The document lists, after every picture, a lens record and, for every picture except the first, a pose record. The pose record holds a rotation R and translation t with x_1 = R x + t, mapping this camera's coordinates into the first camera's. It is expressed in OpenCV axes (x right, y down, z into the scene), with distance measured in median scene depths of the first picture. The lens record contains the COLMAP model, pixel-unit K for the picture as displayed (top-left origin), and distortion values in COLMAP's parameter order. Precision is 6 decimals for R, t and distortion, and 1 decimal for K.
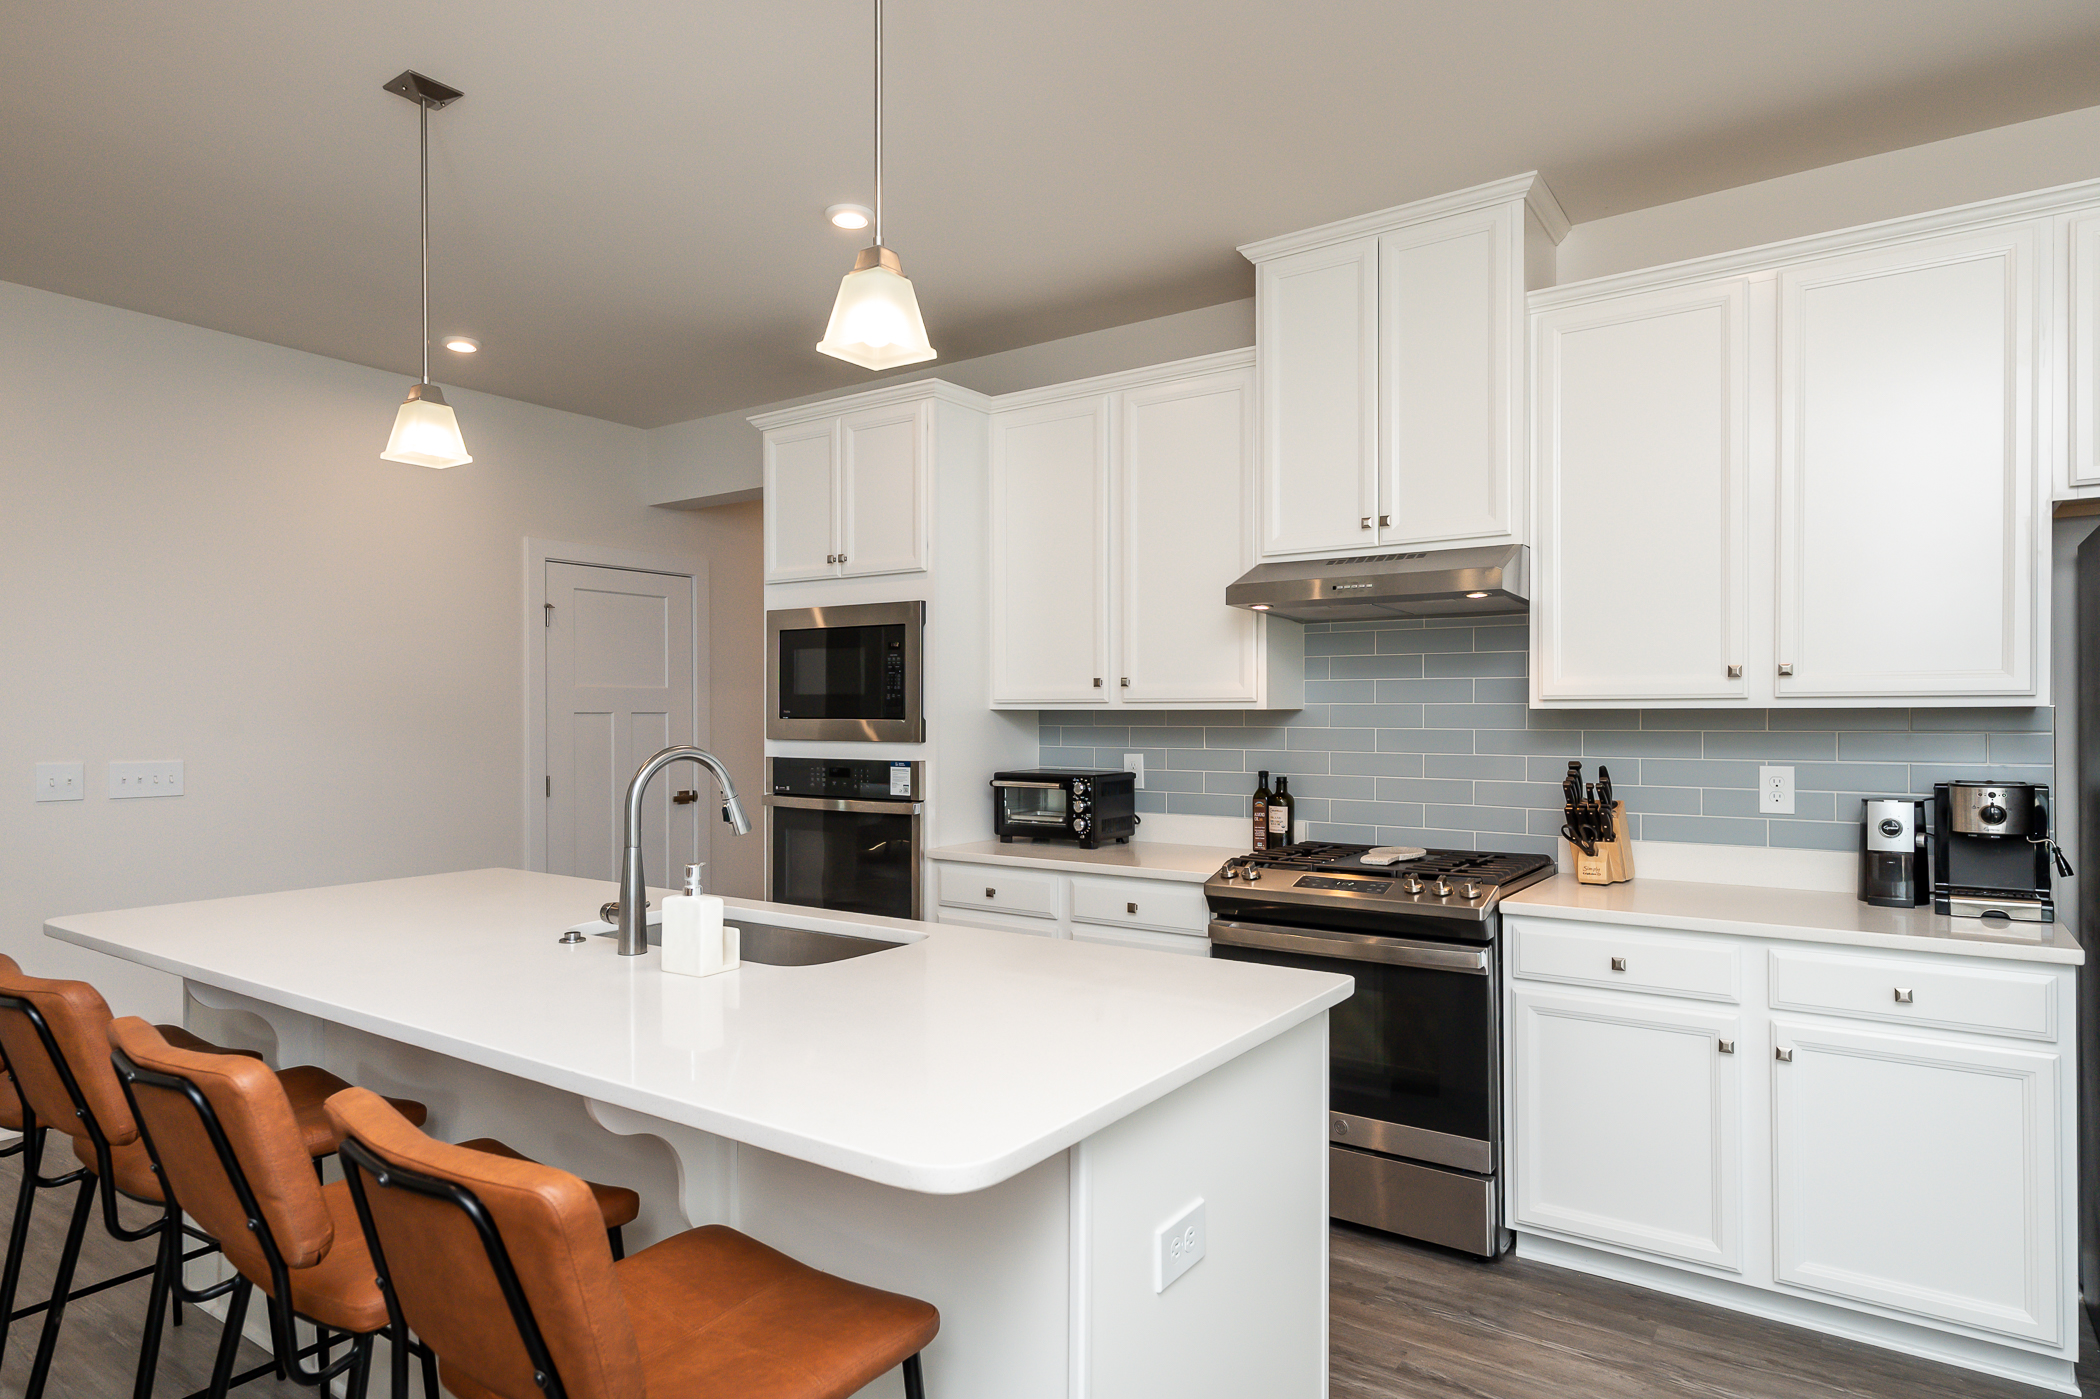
lens RADIAL K [[1212.8, 0, 1156.5], [0, 1212.8, 714.2], [0, 0, 1]] dist [0.006604, 0.001580]
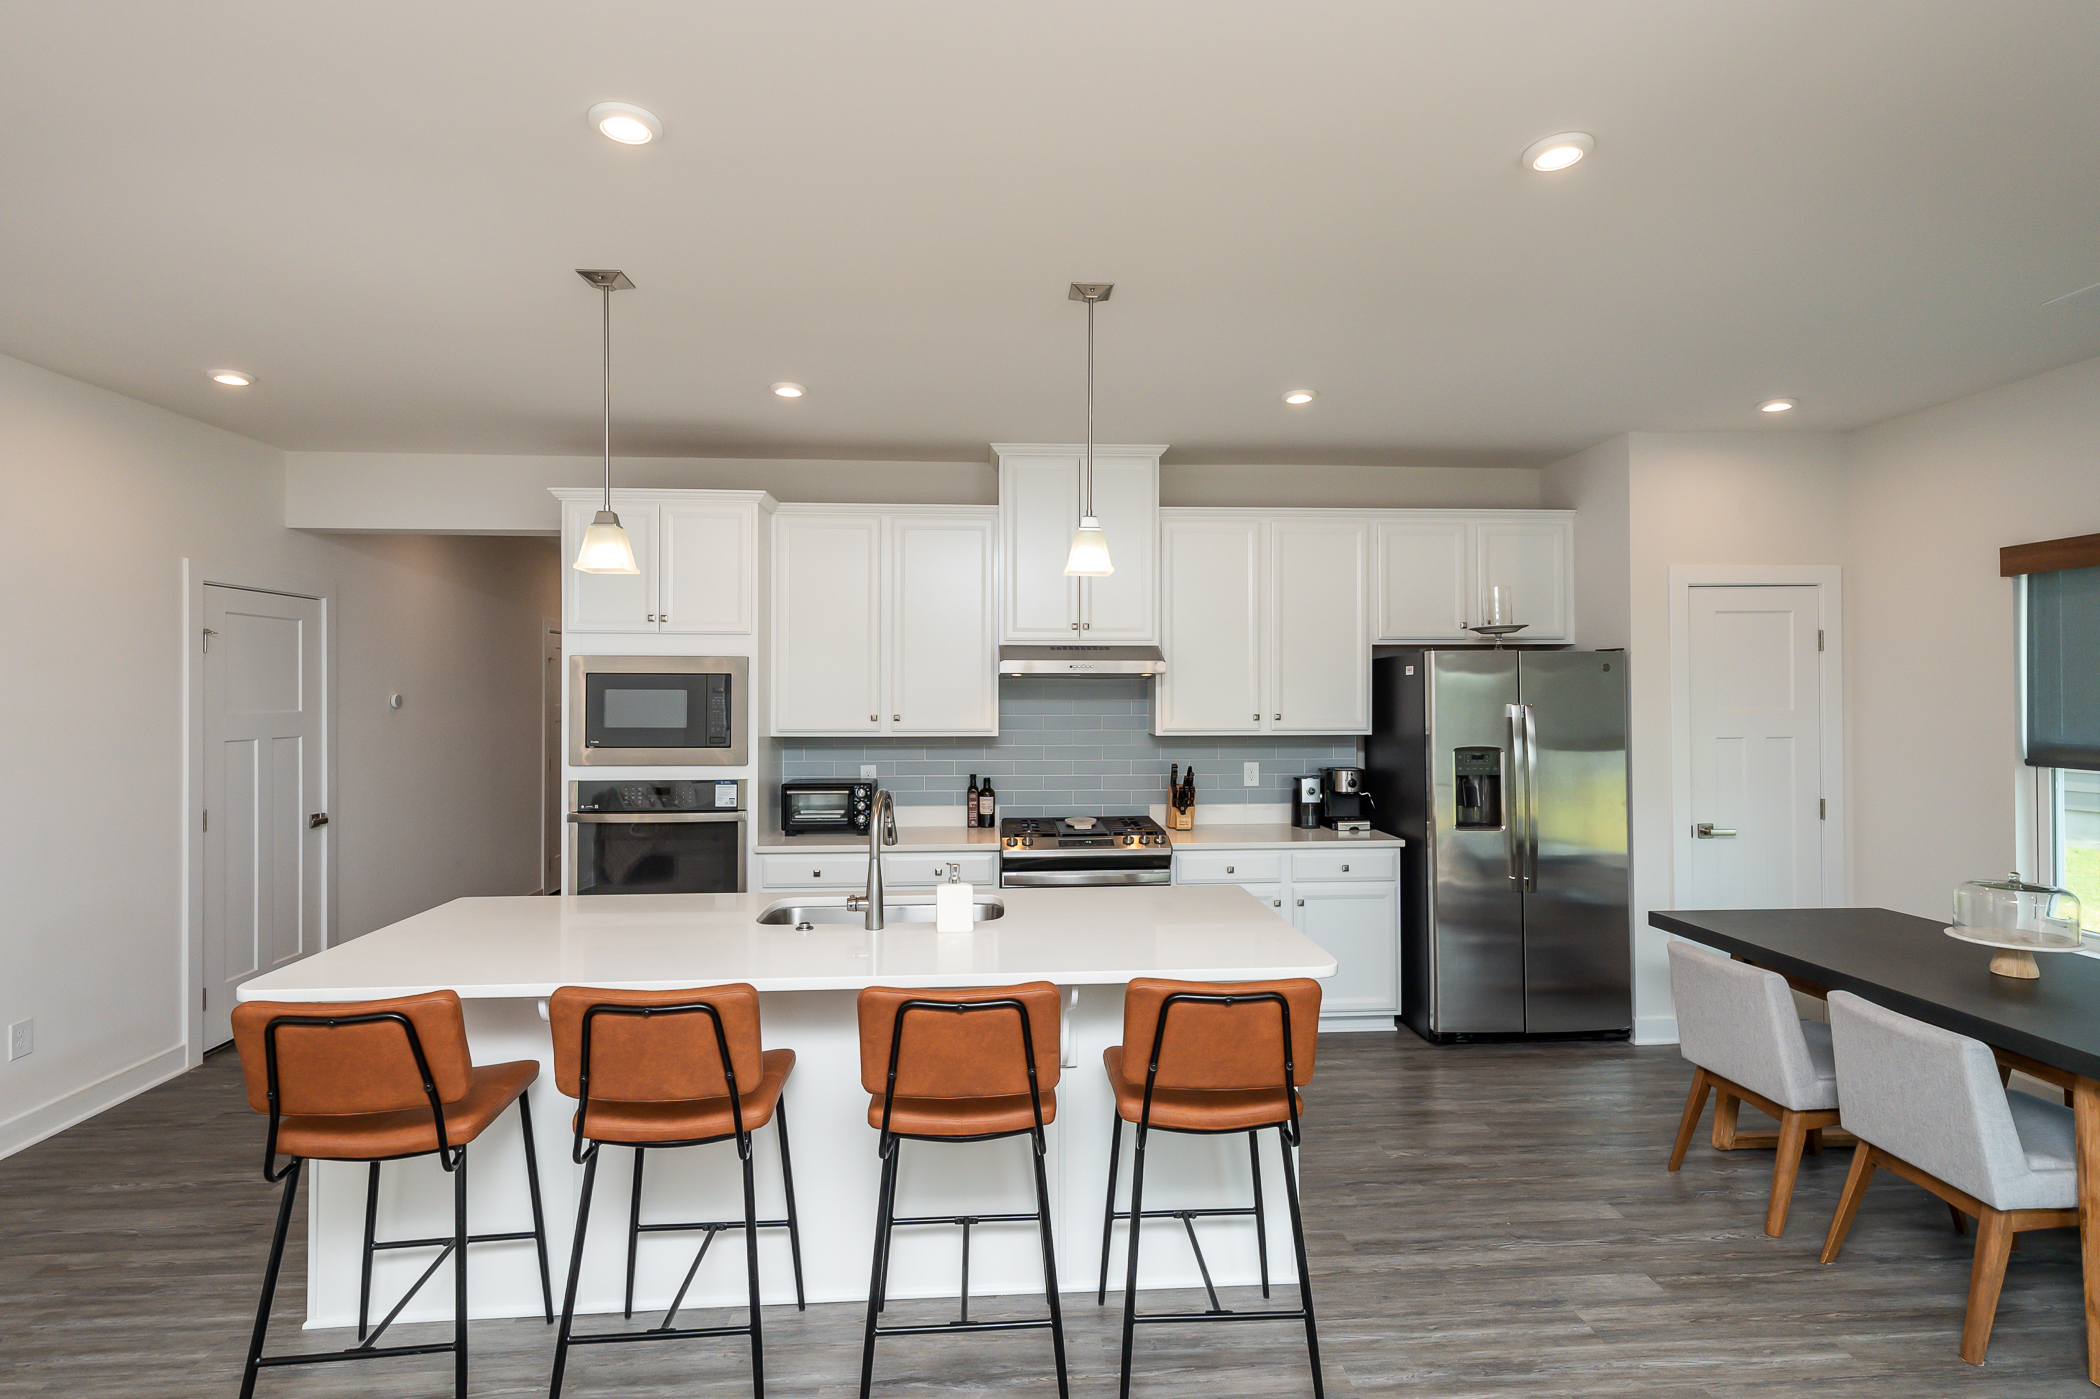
lens RADIAL K [[936.0, 0, 1161.8], [0, 936.0, 690.3], [0, 0, 1]] dist [0.011325, -0.002374]
pose [[0.761978, 0.011651, 0.647498, -0.505996], [-0.007013, 0.999928, -0.009741, -0.050356], [-0.647565, 0.002882, 0.762005, -0.059622]]
